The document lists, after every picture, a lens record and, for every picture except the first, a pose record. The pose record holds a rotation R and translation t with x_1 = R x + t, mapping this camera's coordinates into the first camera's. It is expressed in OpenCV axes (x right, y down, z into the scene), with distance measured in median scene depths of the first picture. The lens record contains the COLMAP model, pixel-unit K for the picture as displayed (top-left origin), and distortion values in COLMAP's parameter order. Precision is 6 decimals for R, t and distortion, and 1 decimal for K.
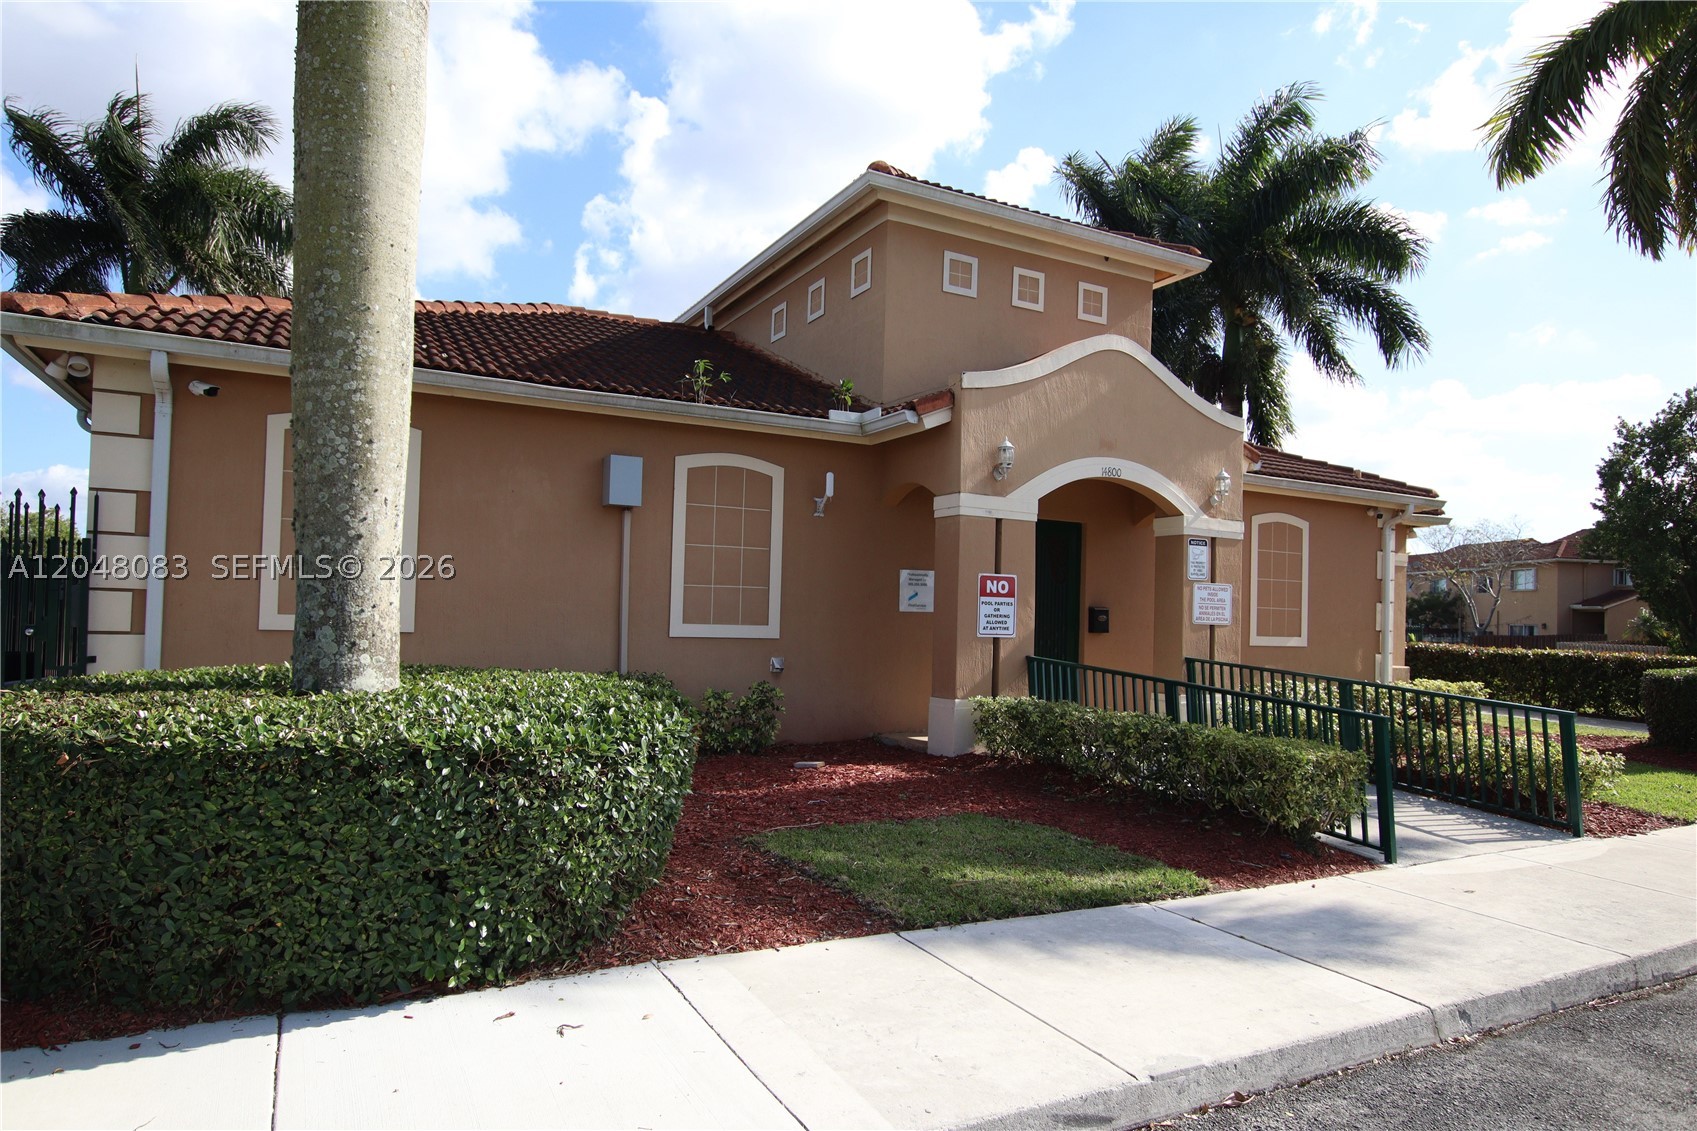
lens RADIAL K [[990.3, 0, 809.7], [0, 990.3, 589.7], [0, 0, 1]] dist [-0.021794, 0.000155]
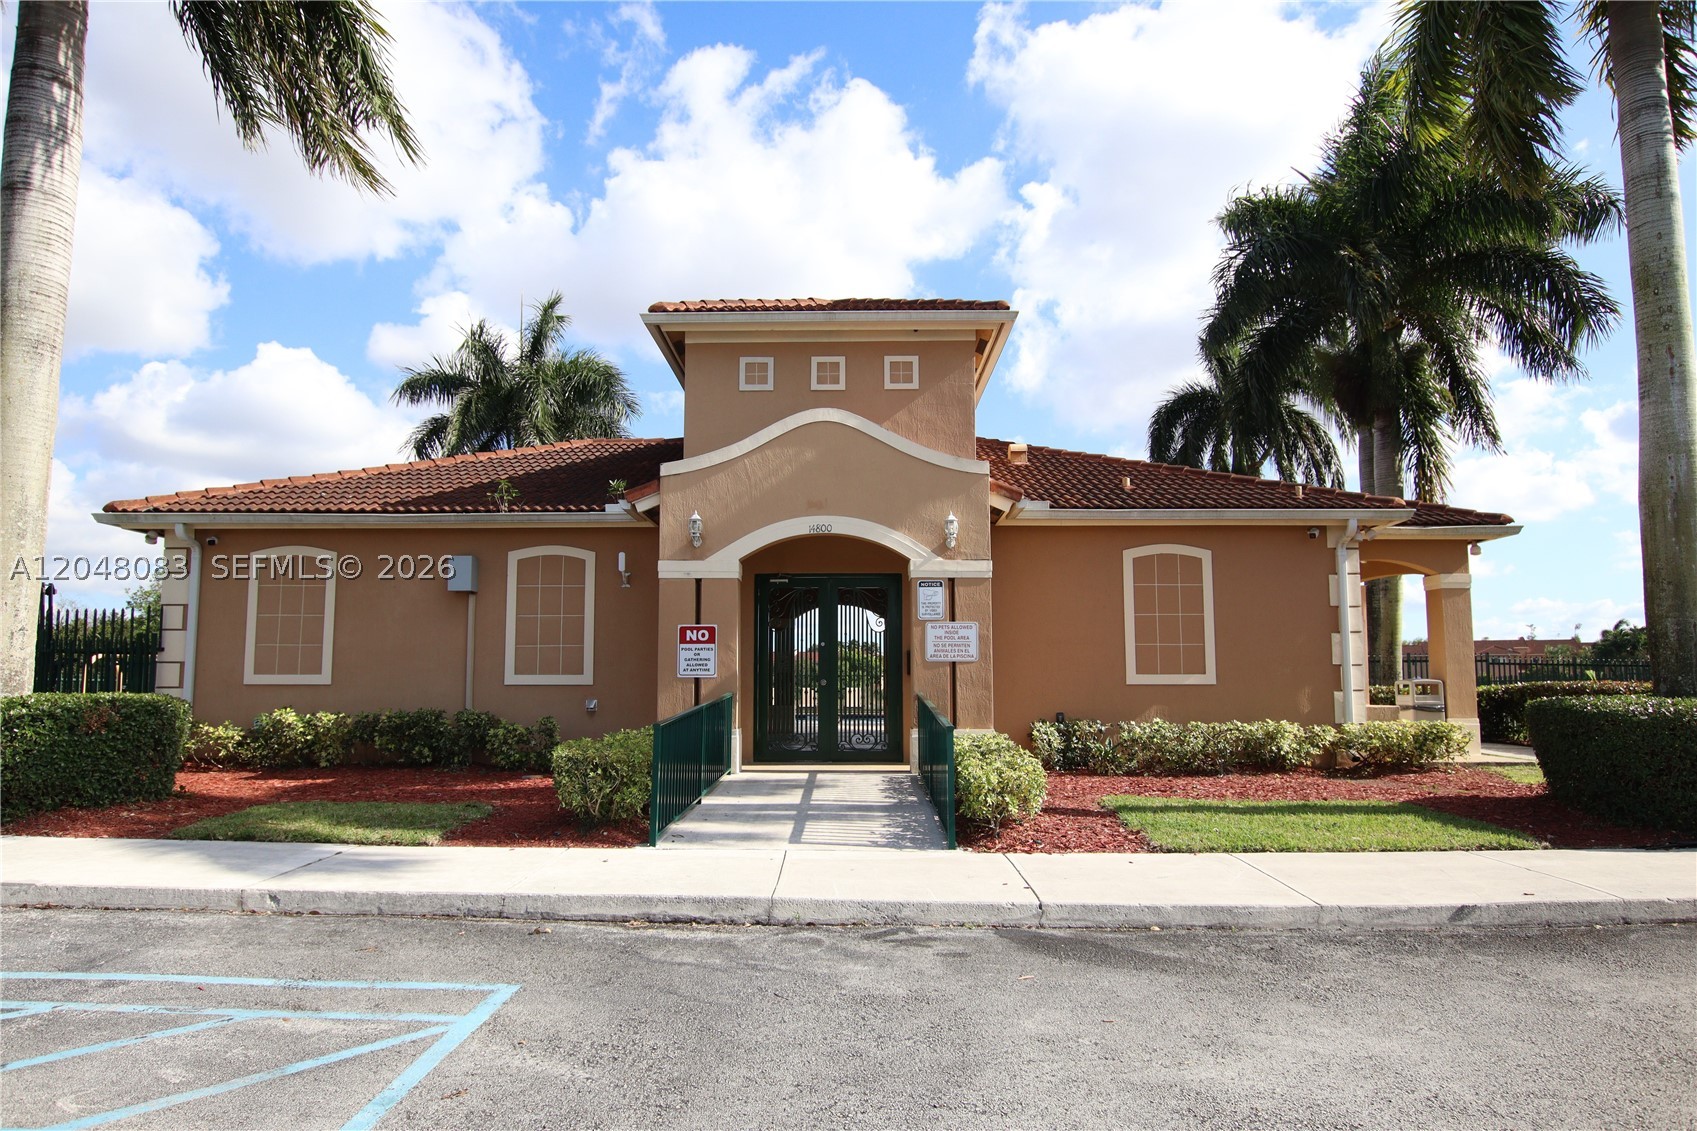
lens RADIAL K [[990.3, 0, 809.7], [0, 990.3, 589.7], [0, 0, 1]] dist [-0.021794, 0.000155]
pose [[0.879954, -0.073306, -0.469369, 0.848175], [0.036637, 0.995552, -0.086800, 0.049562], [0.473644, 0.059184, 0.878726, 0.004334]]
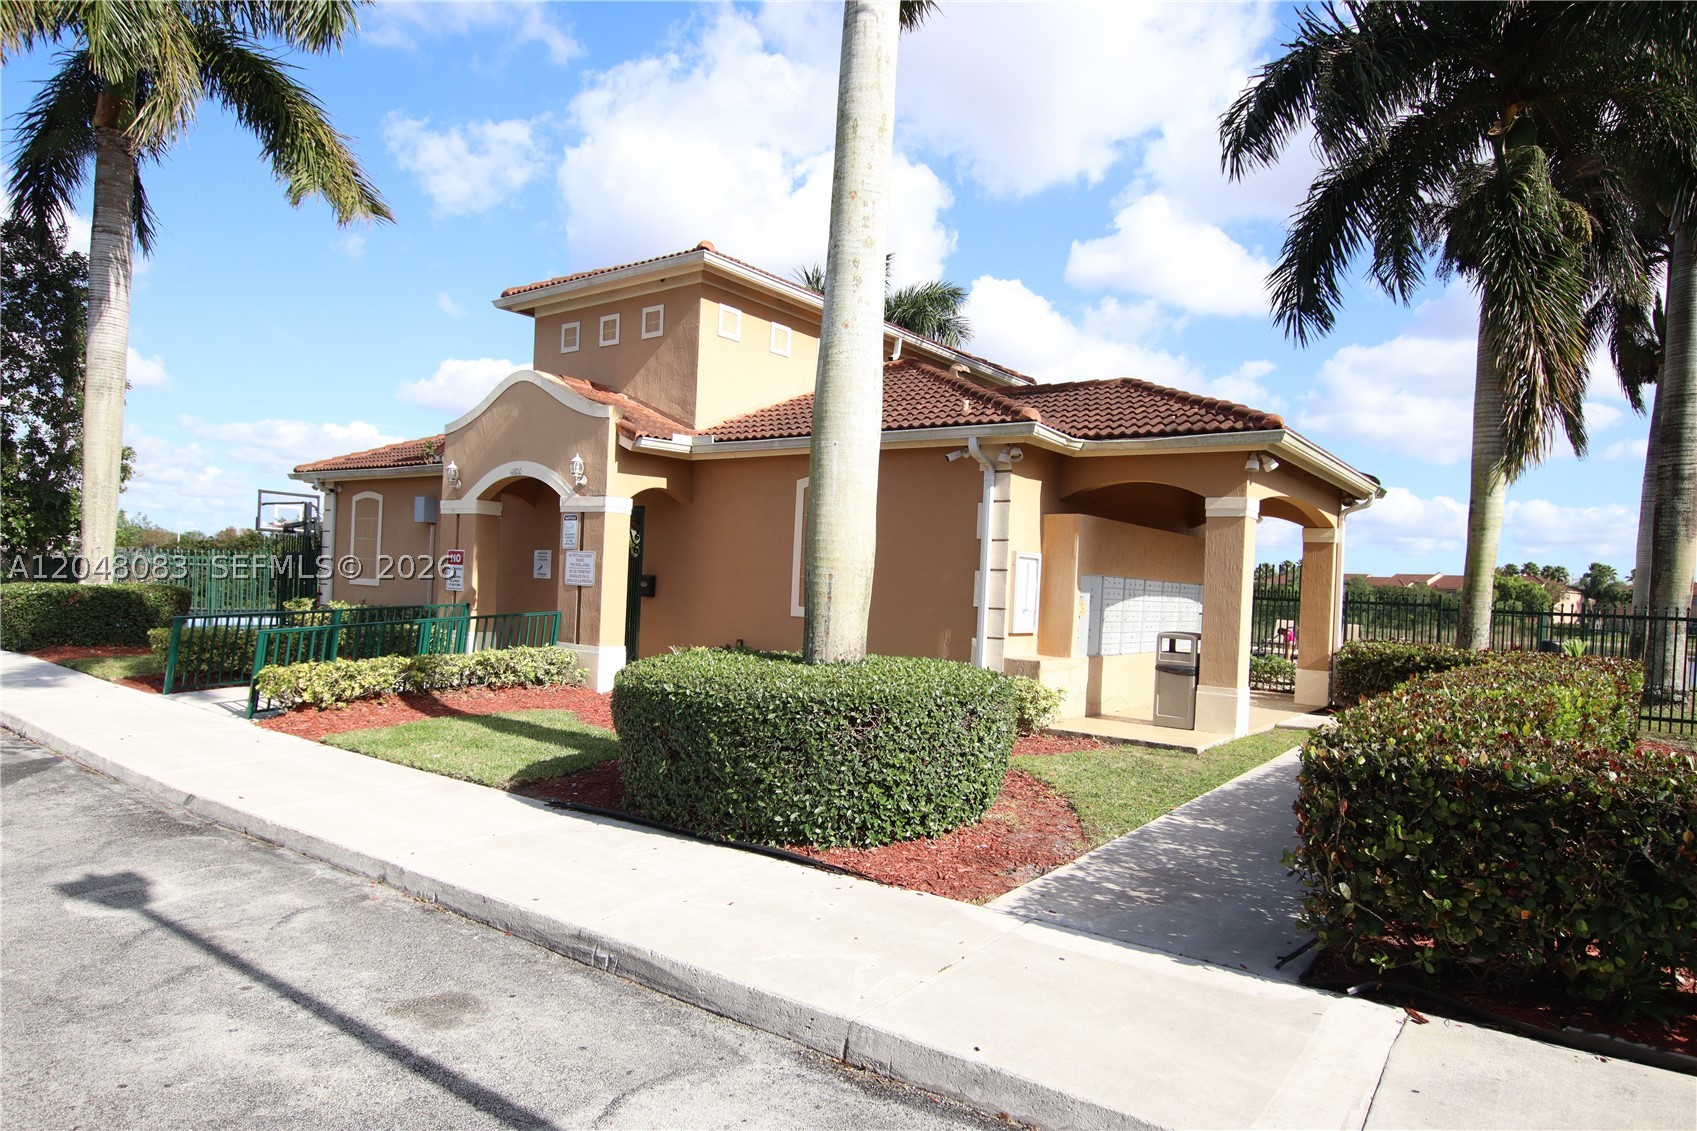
lens RADIAL K [[990.3, 0, 809.7], [0, 990.3, 589.7], [0, 0, 1]] dist [-0.021794, 0.000155]
pose [[0.432358, -0.006632, -0.901677, 1.768787], [-0.012994, 0.999823, -0.013585, 0.058814], [0.901608, 0.017590, 0.432196, 0.805990]]
